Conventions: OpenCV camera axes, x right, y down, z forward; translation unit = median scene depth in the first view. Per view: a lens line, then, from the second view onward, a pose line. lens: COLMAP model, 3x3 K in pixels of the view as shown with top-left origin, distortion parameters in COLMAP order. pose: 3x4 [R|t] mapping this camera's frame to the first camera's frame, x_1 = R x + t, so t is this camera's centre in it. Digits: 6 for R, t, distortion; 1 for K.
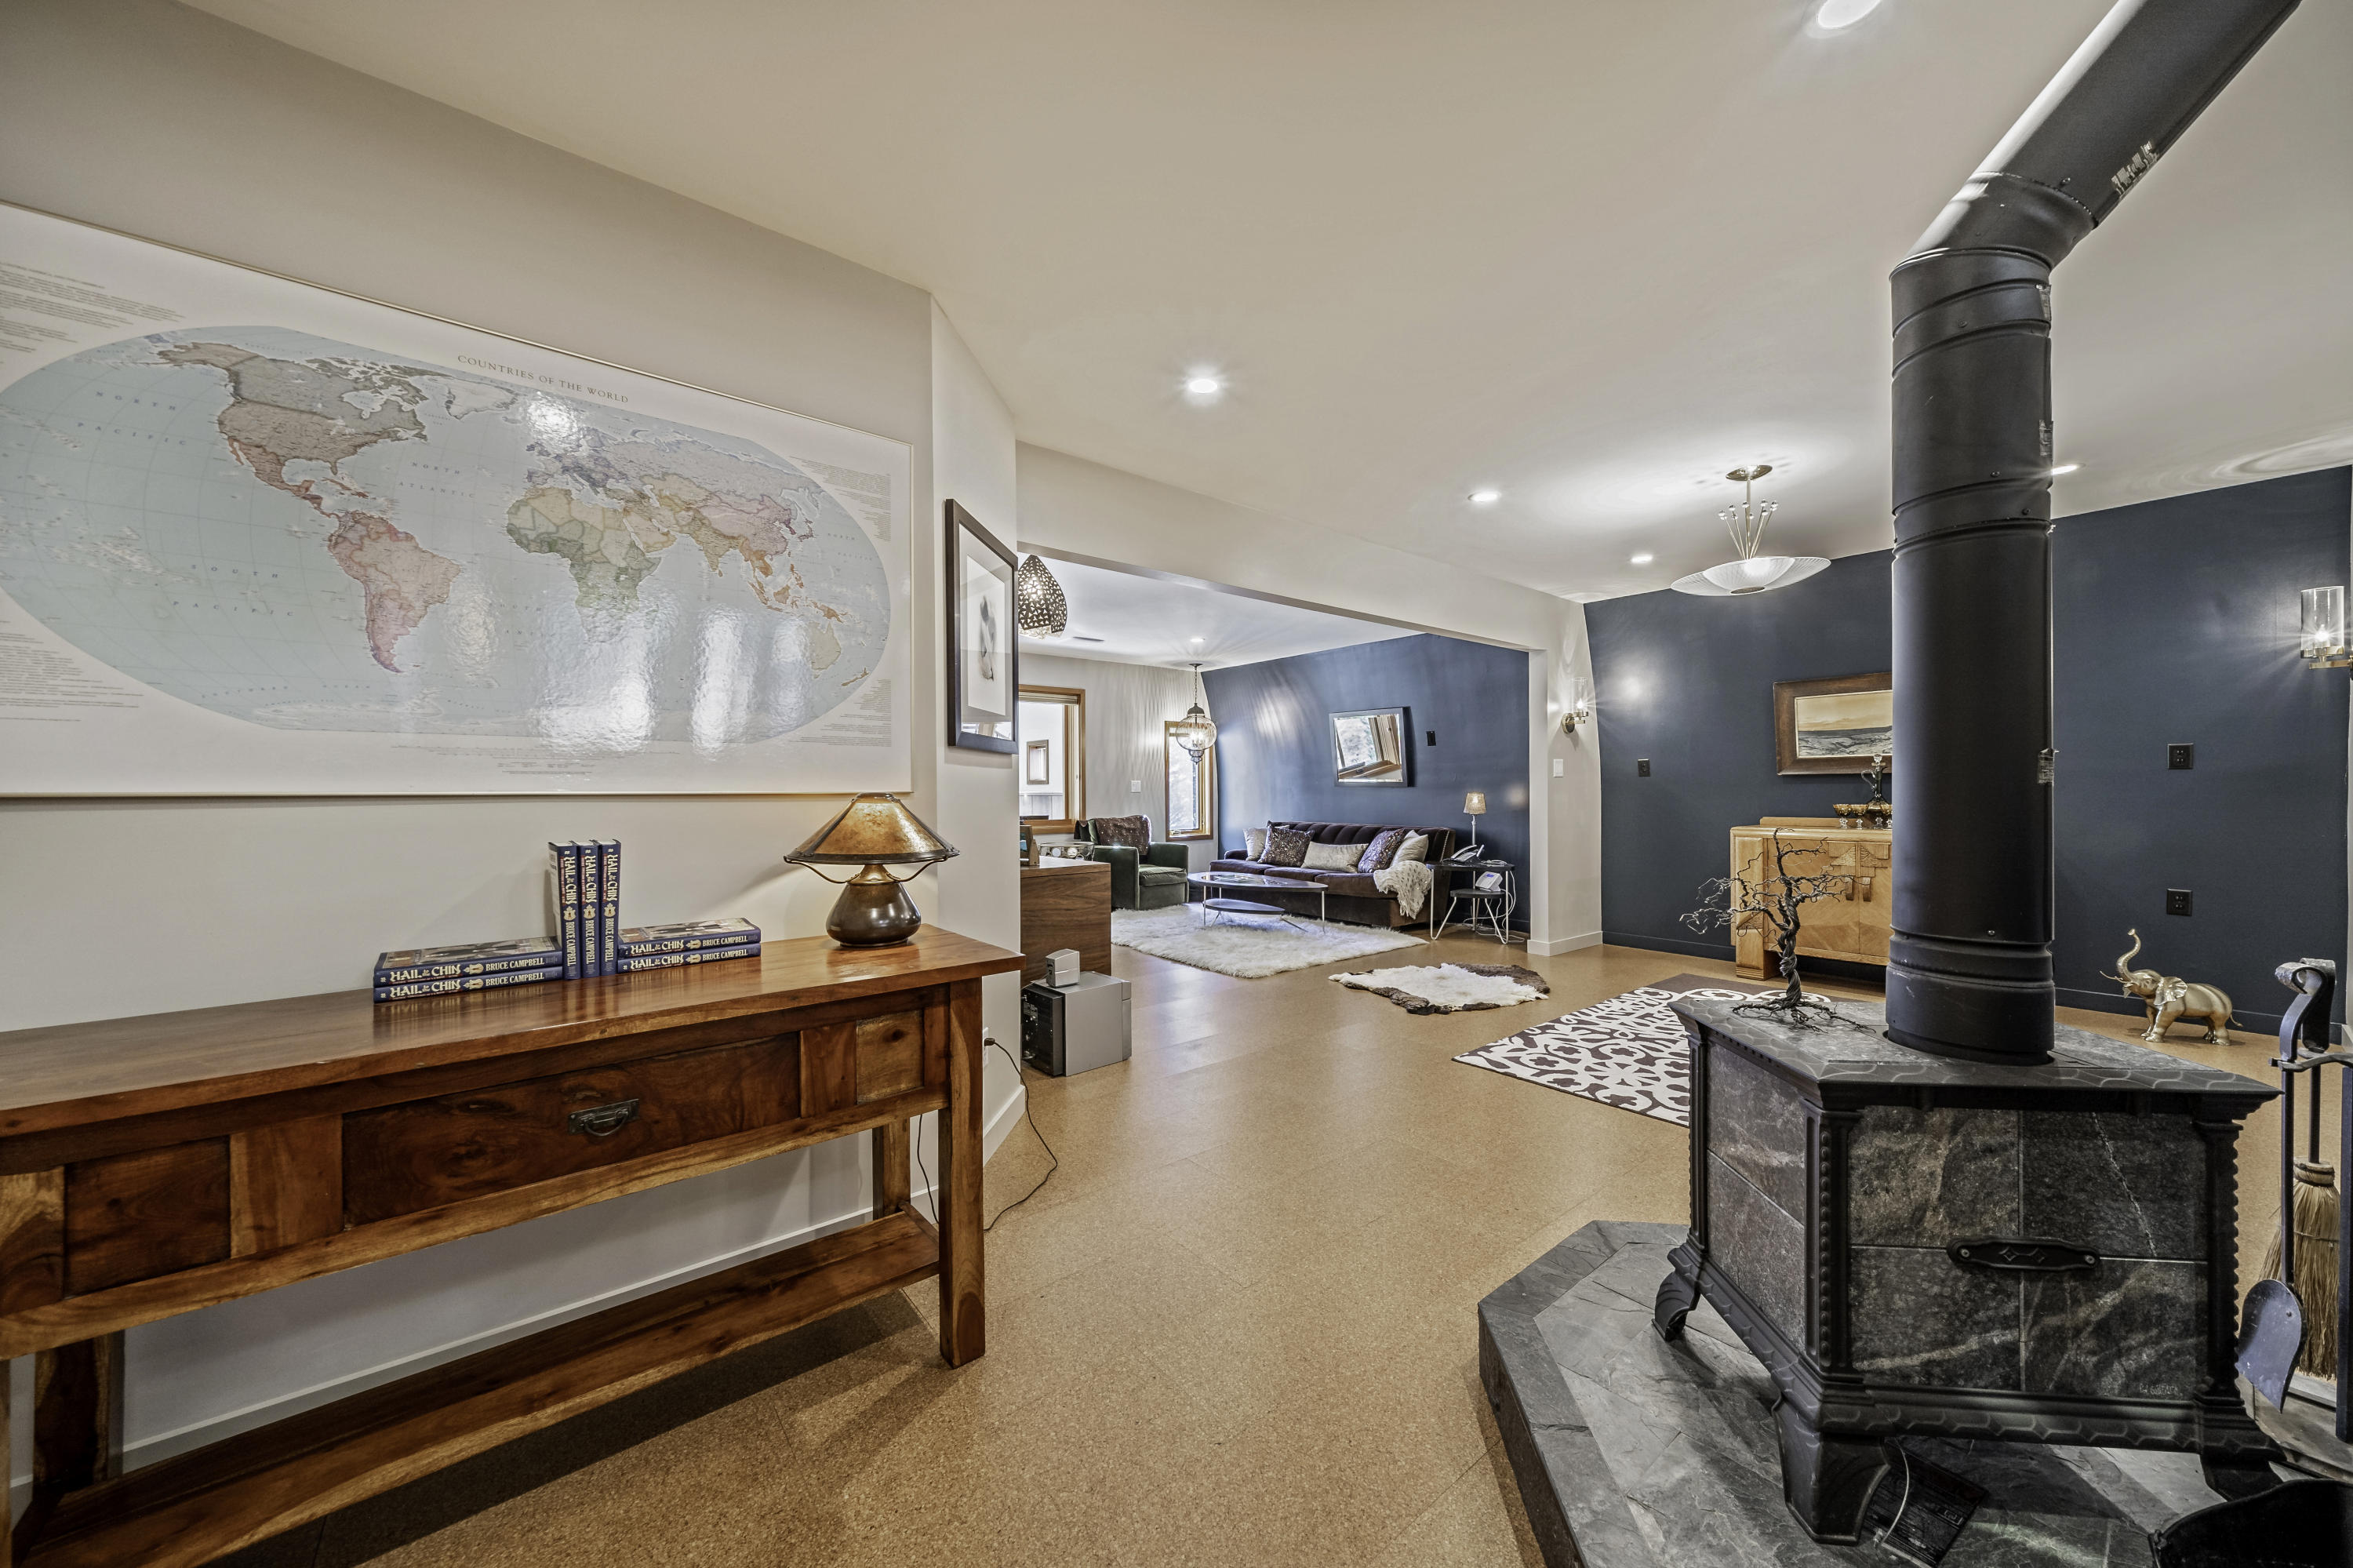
lens RADIAL K [[817.8, 0, 1182.7], [0, 817.8, 792.7], [0, 0, 1]] dist [0.002386, 0.000060]
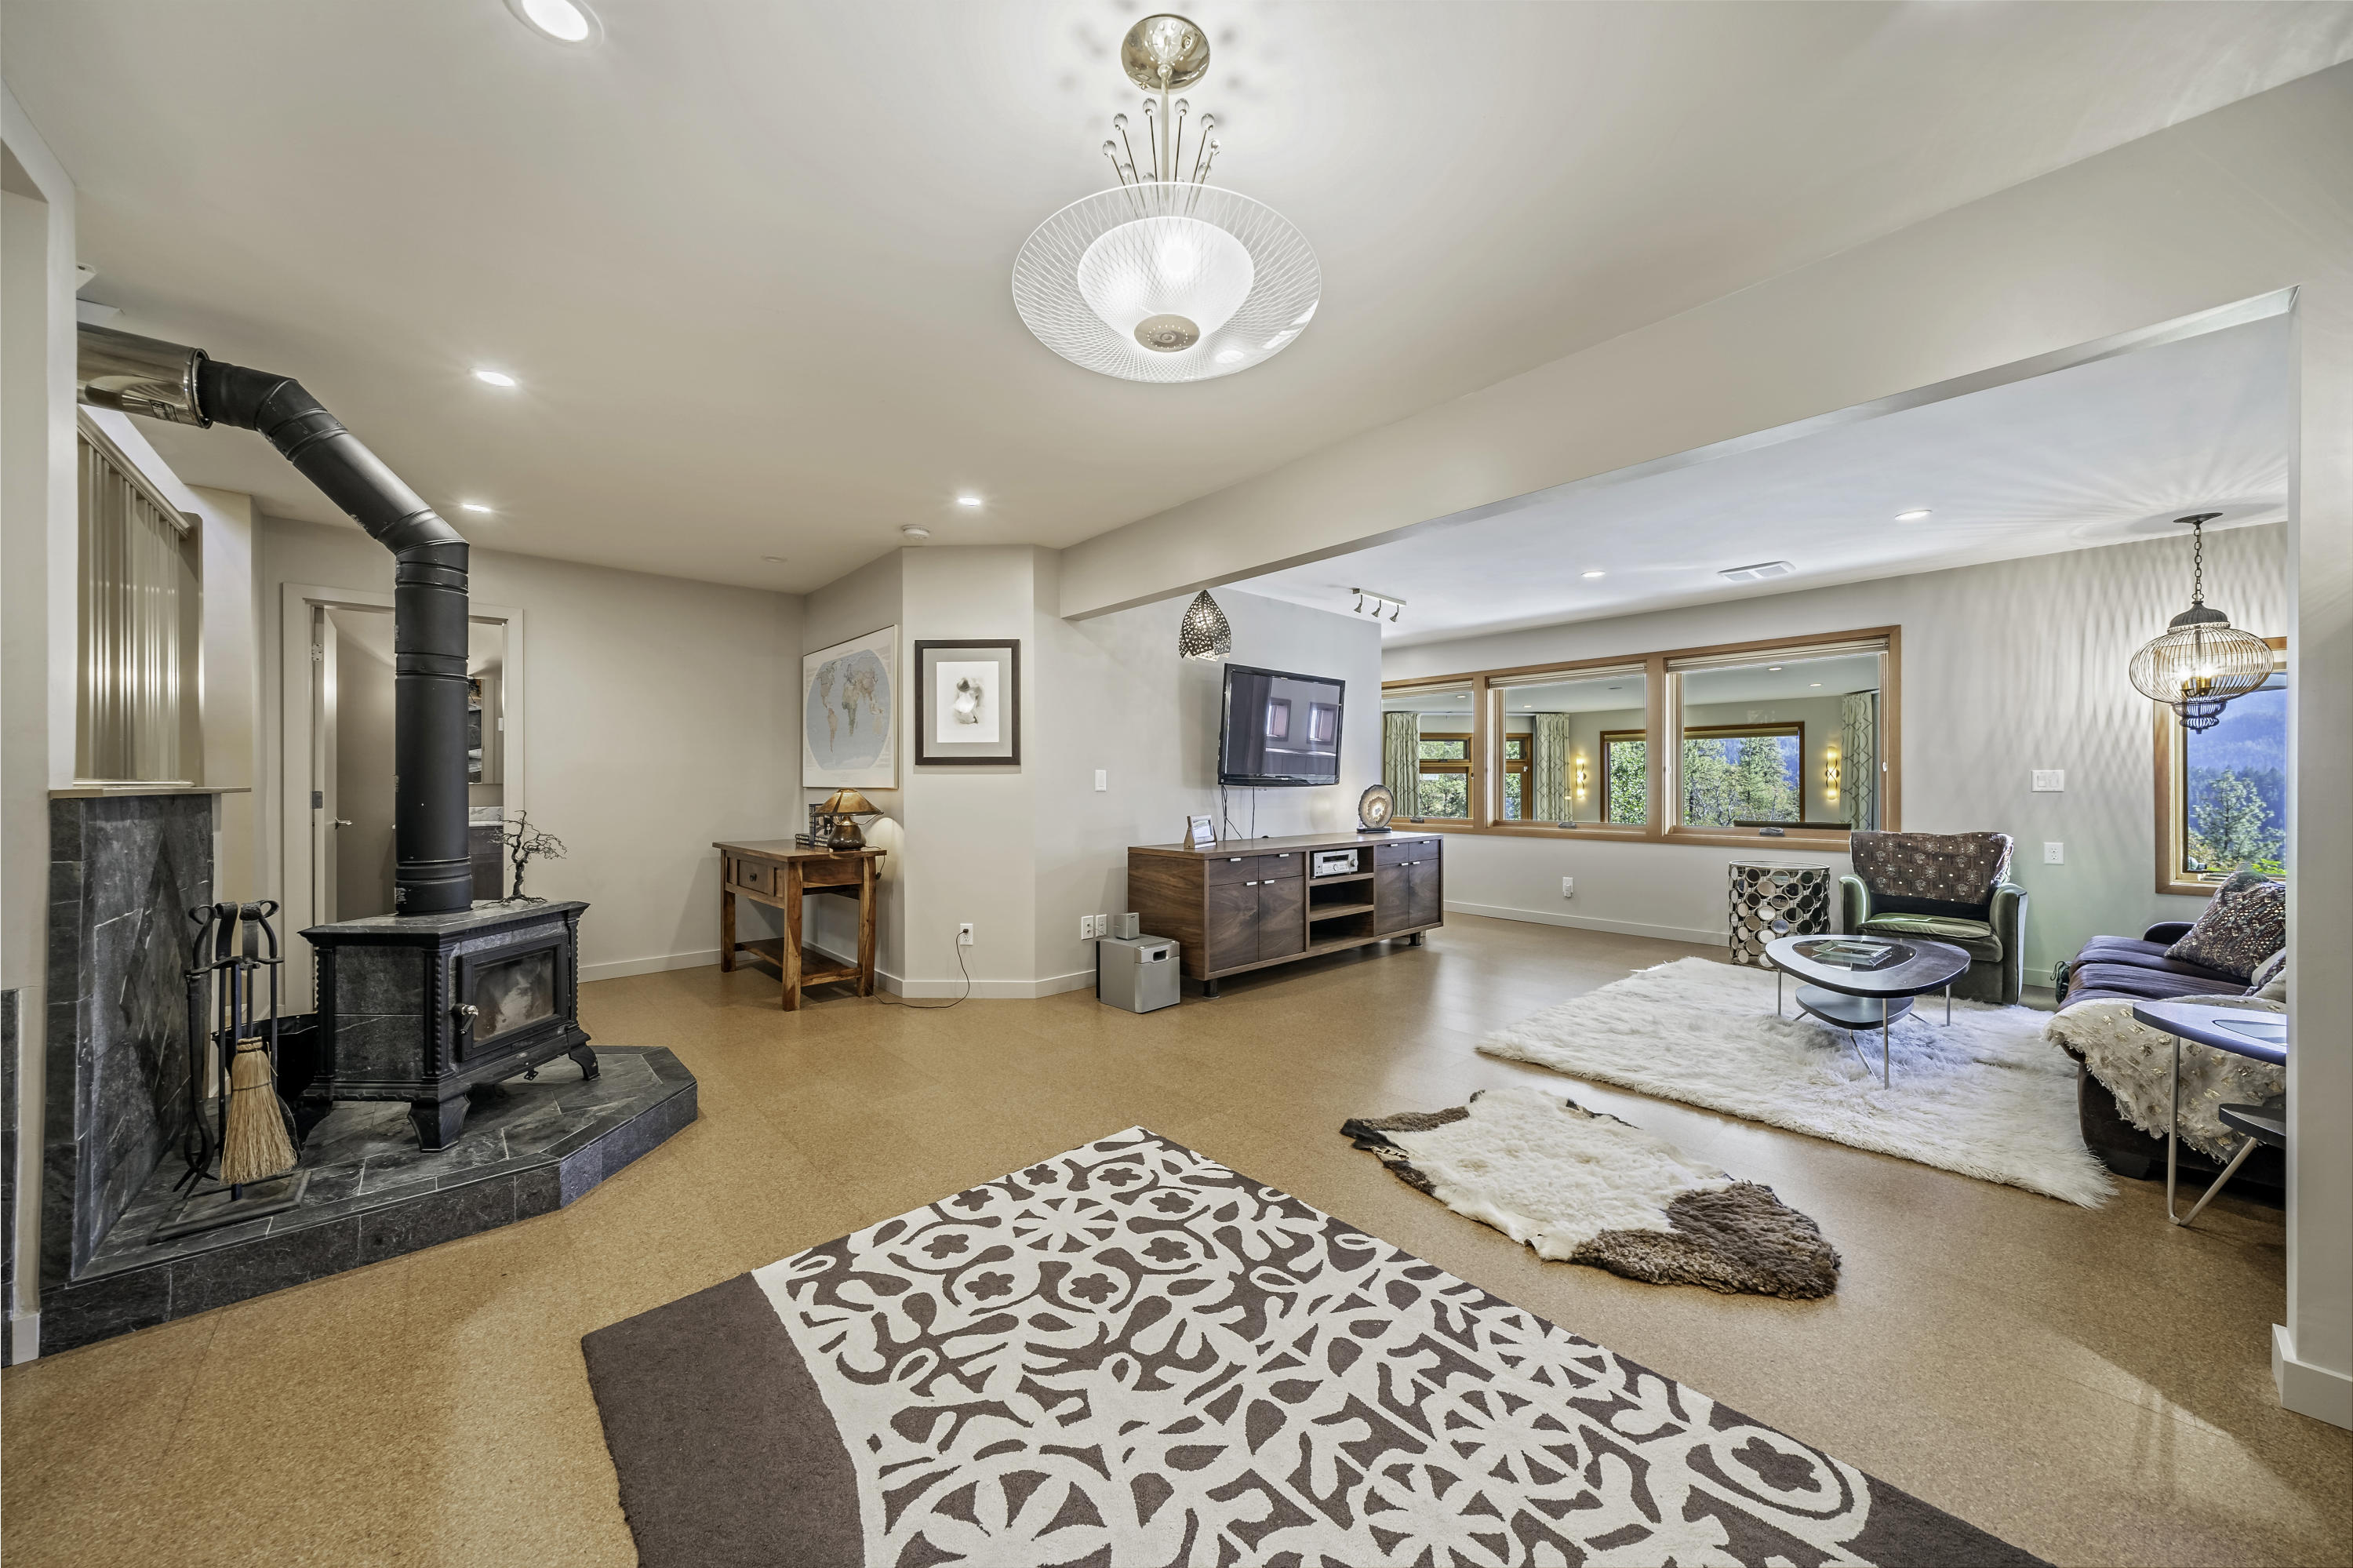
lens RADIAL K [[817.8, 0, 1182.7], [0, 817.8, 779.9], [0, 0, 1]] dist [0.002386, 0.000060]
pose [[0.065291, 0.003364, -0.997861, 1.105921], [-0.002272, 0.999992, 0.003223, -0.018346], [0.997864, 0.002057, 0.065299, 0.963508]]
